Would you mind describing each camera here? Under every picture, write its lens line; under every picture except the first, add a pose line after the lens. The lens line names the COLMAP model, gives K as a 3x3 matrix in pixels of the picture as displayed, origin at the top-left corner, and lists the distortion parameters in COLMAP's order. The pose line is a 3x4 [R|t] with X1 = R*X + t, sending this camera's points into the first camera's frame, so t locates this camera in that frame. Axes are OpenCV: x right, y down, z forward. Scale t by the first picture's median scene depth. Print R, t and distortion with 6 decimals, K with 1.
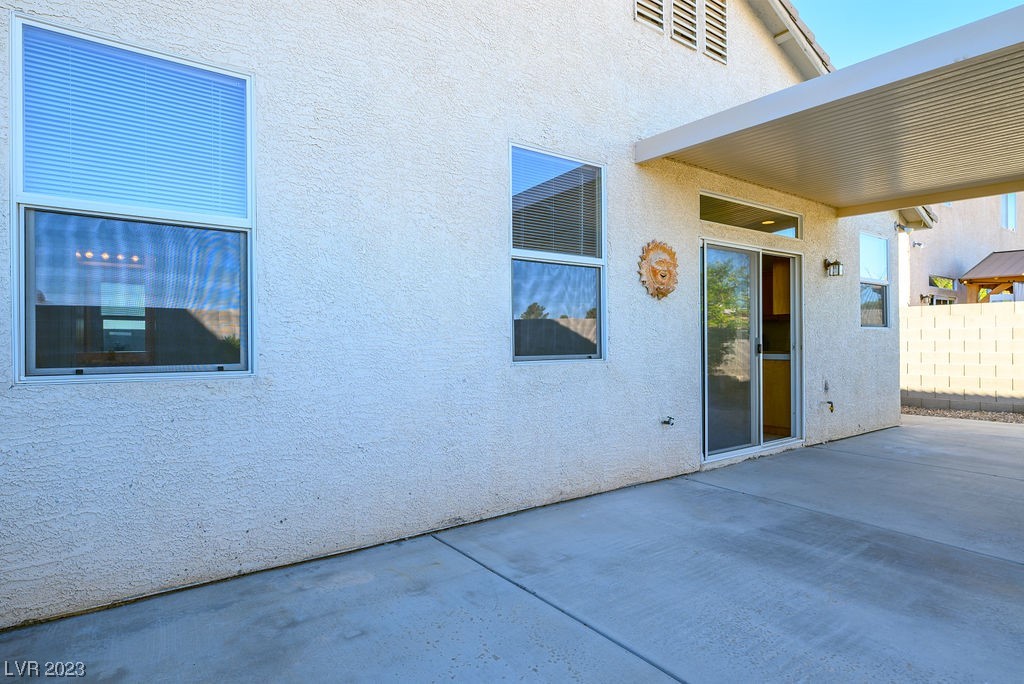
lens RADIAL K [[536.9, 0, 512.0], [0, 536.9, 342.0], [0, 0, 1]] dist [0.001487, 0.000419]
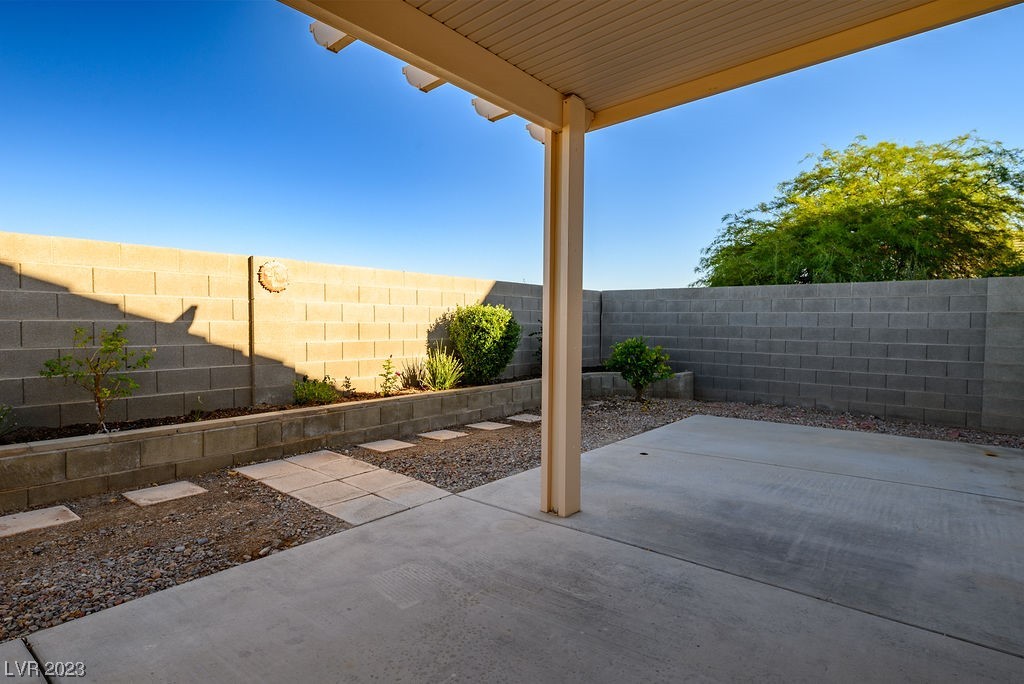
lens RADIAL K [[560.6, 0, 506.1], [0, 560.6, 330.0], [0, 0, 1]] dist [-0.011216, -0.000952]
pose [[-0.963342, -0.000039, -0.268278, 1.327747], [-0.005790, 0.999770, 0.020647, -0.010635], [0.268216, 0.021443, -0.963120, 1.713523]]
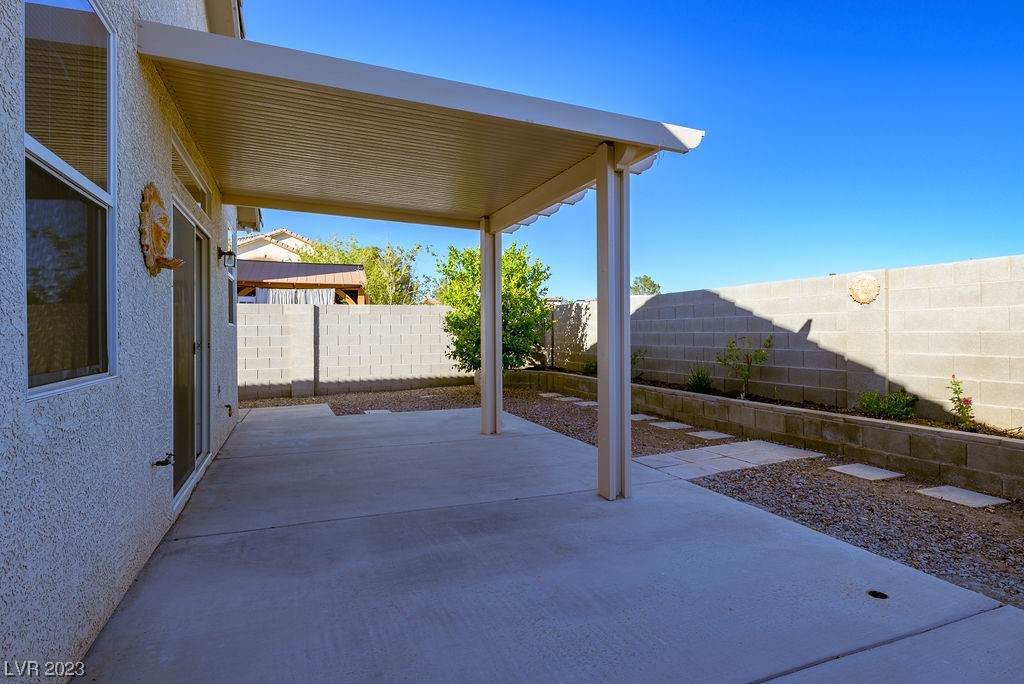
lens RADIAL K [[560.6, 0, 506.1], [0, 560.6, 330.0], [0, 0, 1]] dist [-0.011216, -0.000952]
pose [[0.247197, 0.002752, 0.968961, -0.387600], [0.013454, 0.999890, -0.006272, -0.005911], [-0.968872, 0.014587, 0.247132, 0.594737]]
